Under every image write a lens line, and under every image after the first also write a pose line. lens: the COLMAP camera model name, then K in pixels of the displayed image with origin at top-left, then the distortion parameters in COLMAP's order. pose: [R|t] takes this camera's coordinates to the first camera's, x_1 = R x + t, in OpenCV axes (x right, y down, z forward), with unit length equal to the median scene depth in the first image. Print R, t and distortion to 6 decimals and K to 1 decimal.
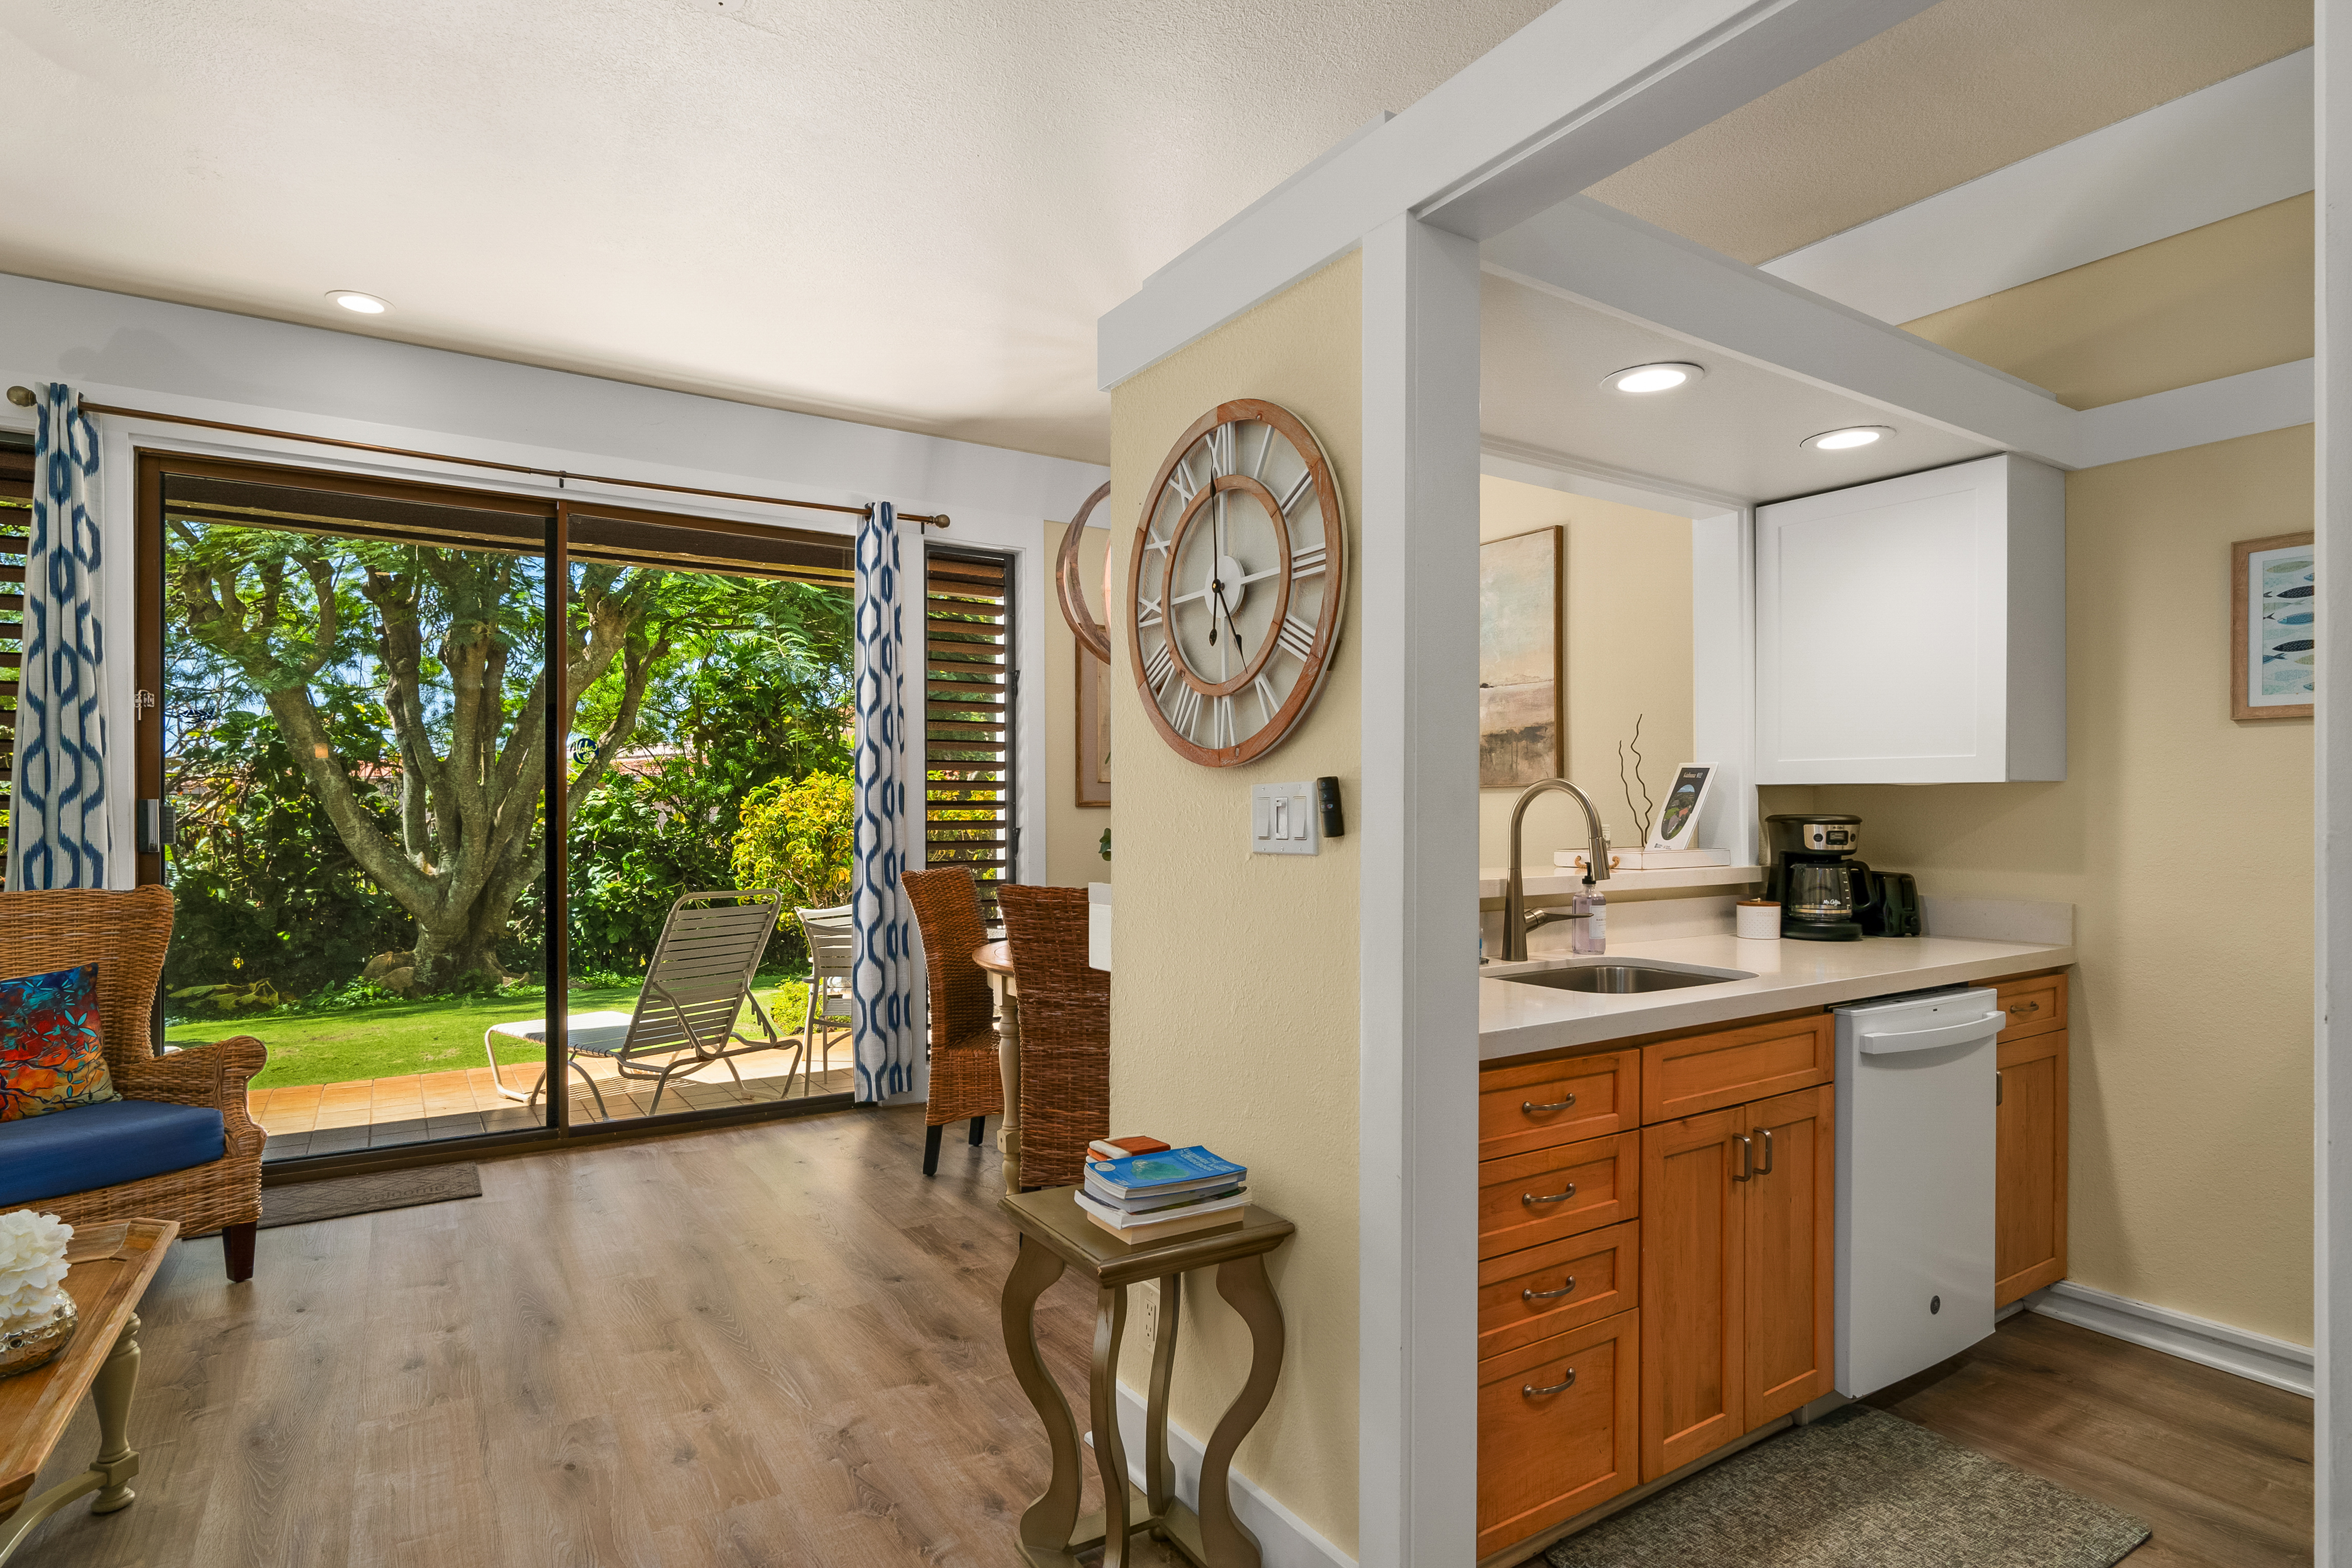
lens RADIAL K [[1202.5, 0, 1165.4], [0, 1202.5, 812.4], [0, 0, 1]] dist [-0.000123, -0.002161]
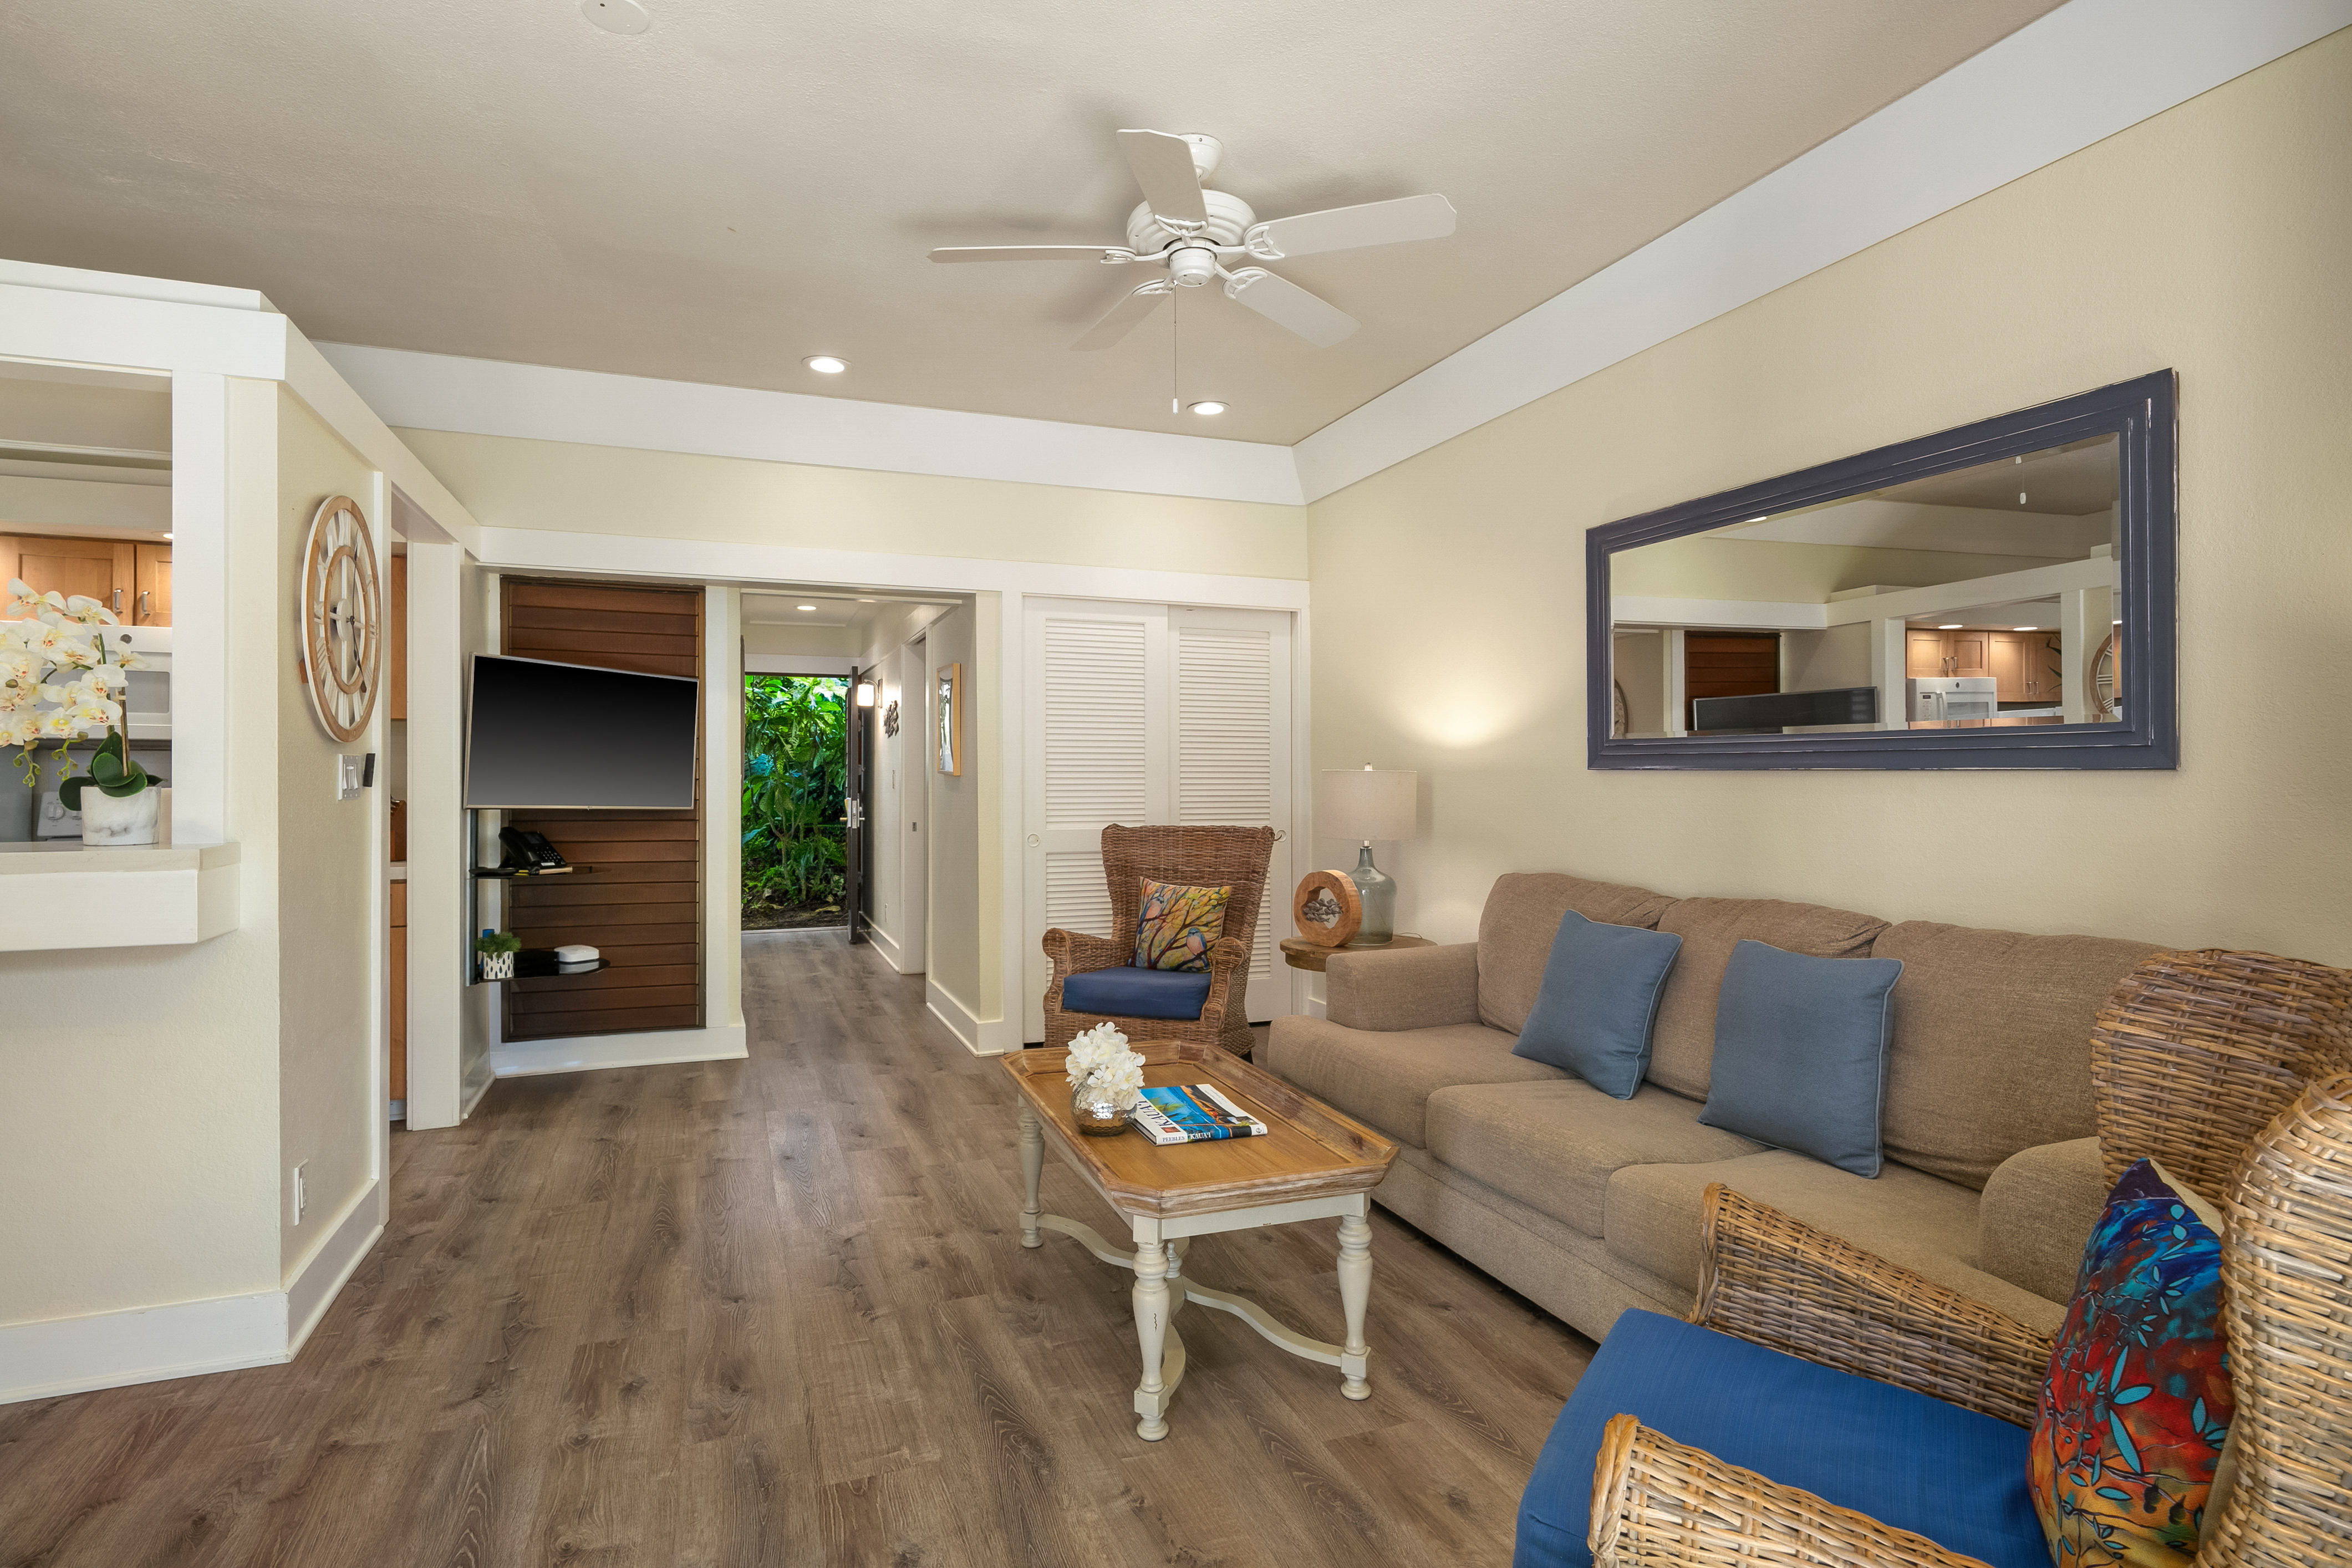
lens RADIAL K [[1145.6, 0, 1175.6], [0, 1145.6, 761.7], [0, 0, 1]] dist [-0.034461, 0.006921]
pose [[-0.982289, 0.004835, 0.187309, -0.790559], [0.002678, 0.999927, -0.011772, 0.004026], [-0.187352, -0.011061, -0.982230, 1.416285]]
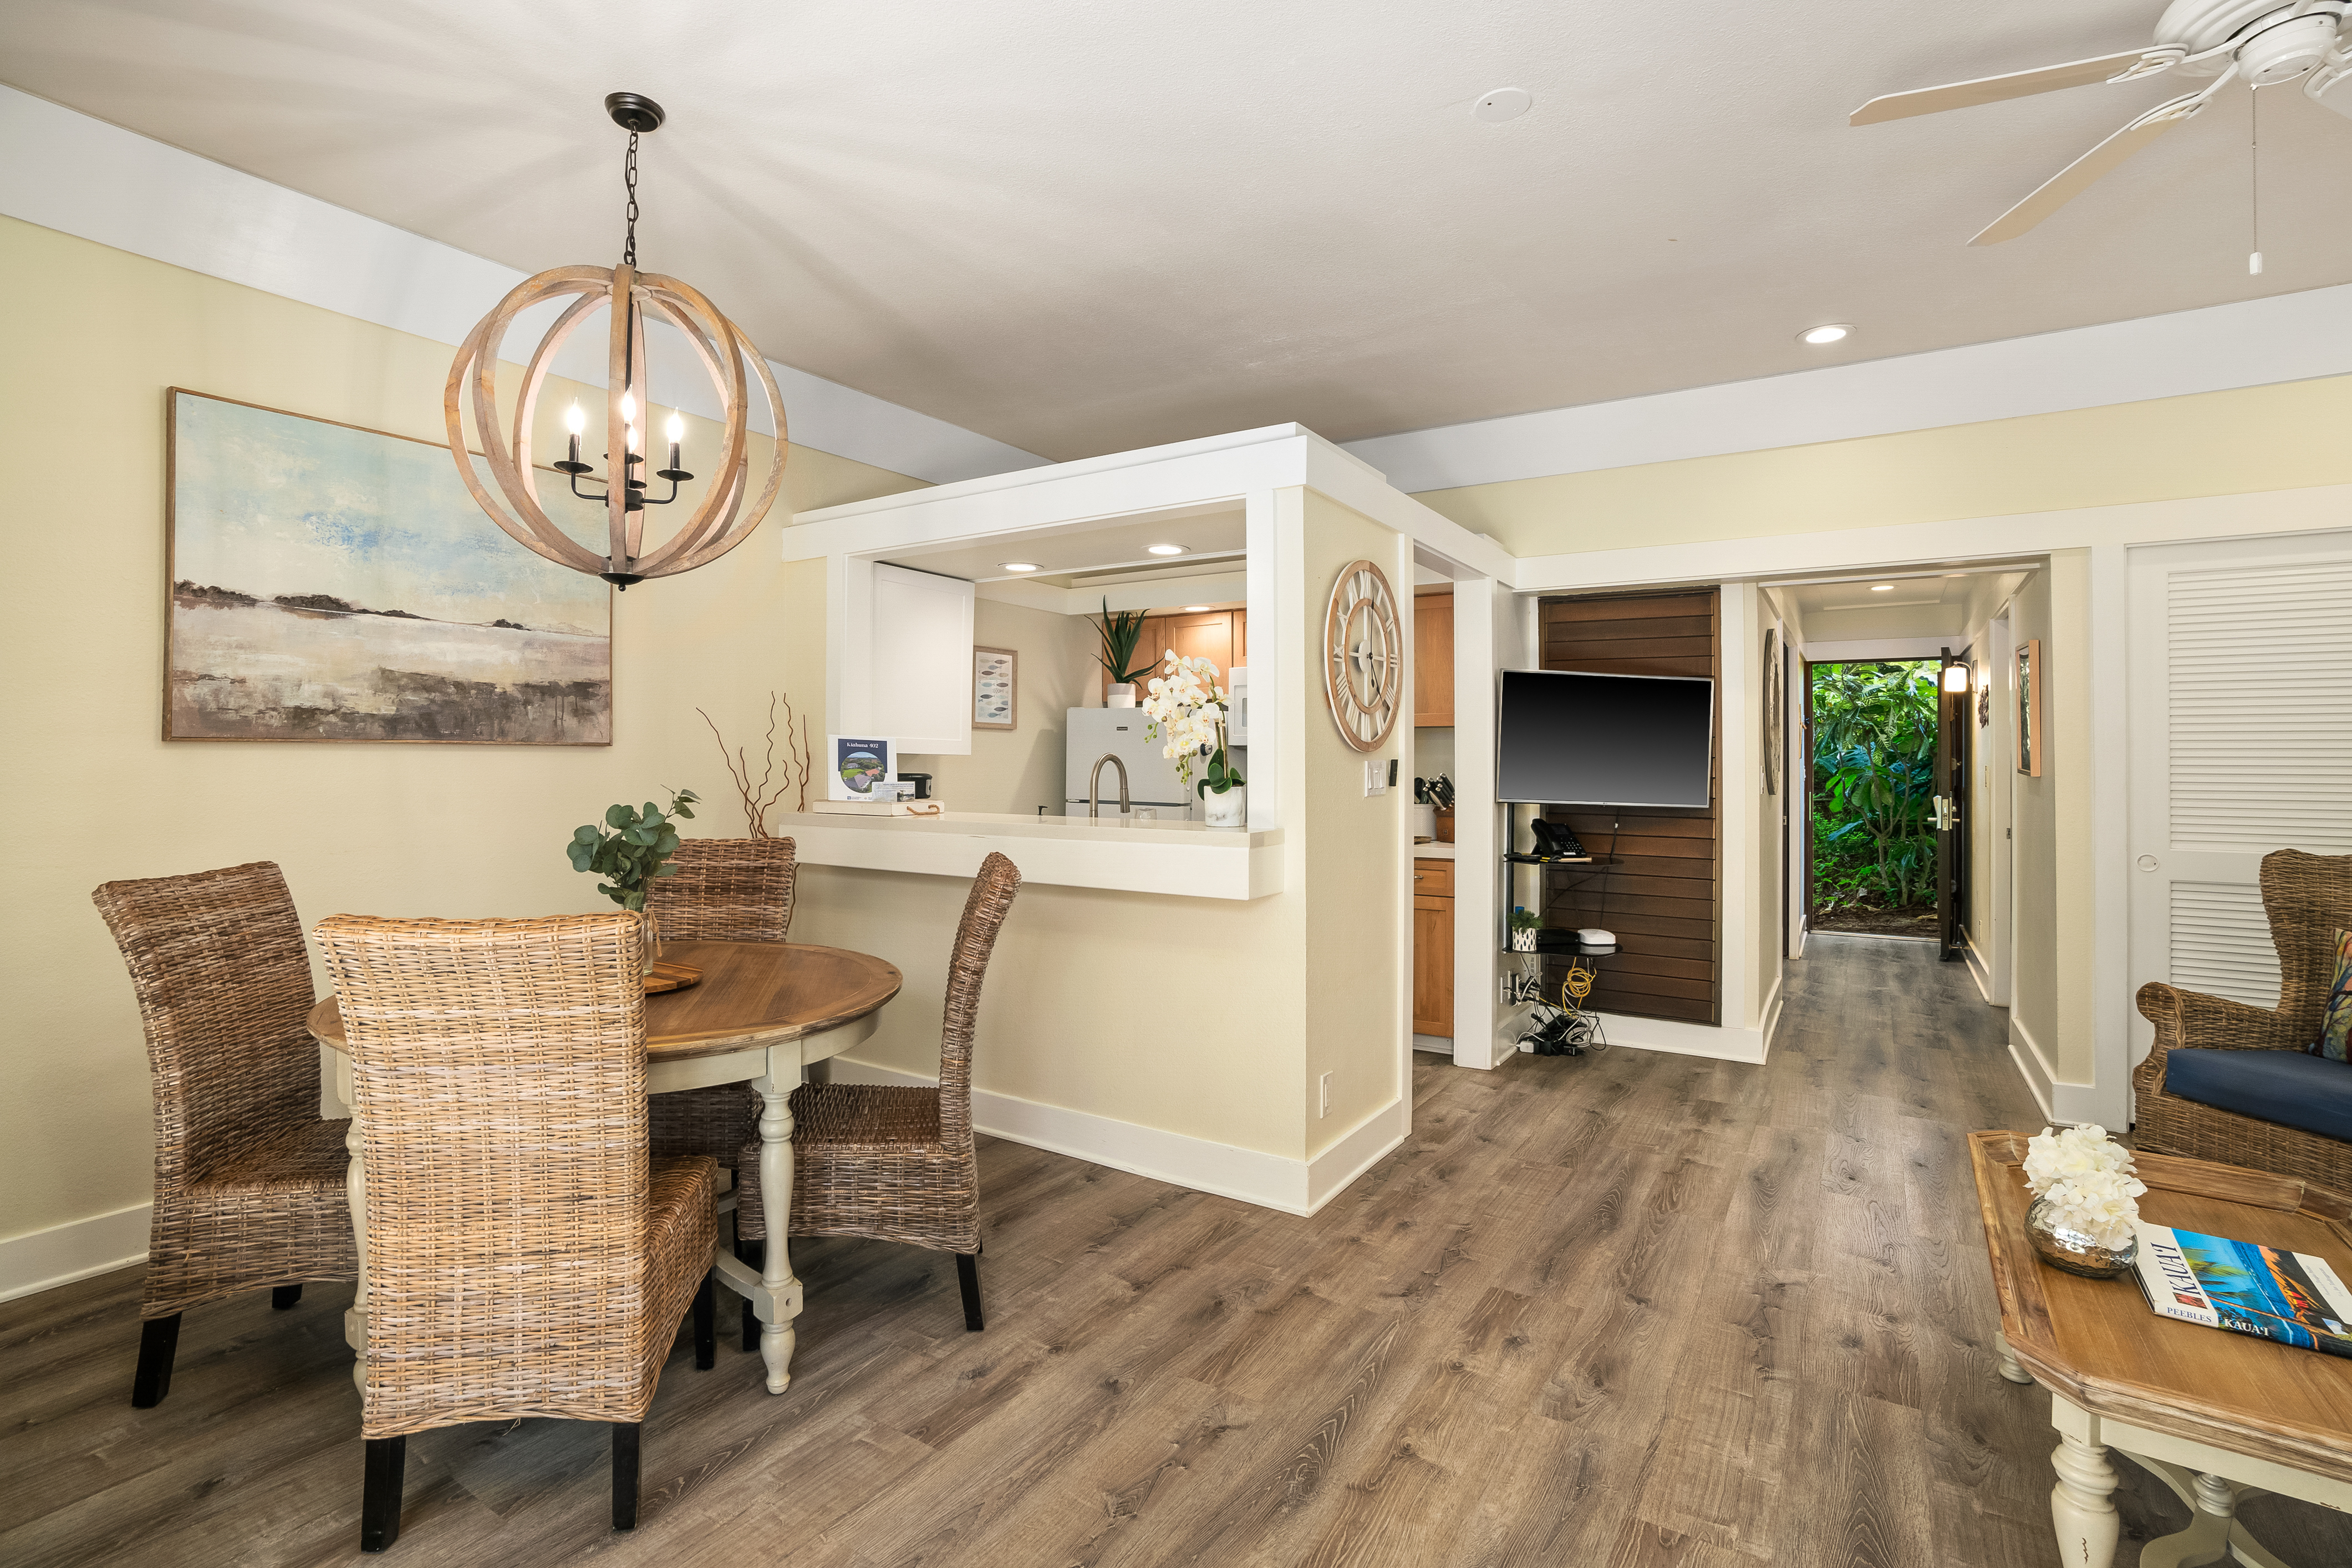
lens RADIAL K [[1094.5, 0, 1154.6], [0, 1094.5, 750.8], [0, 0, 1]] dist [-0.064848, 0.021375]
pose [[-0.403128, 0.008708, 0.915102, -0.905321], [-0.001749, 0.999946, -0.010286, -0.013663], [-0.915142, -0.005747, -0.403091, 1.305767]]
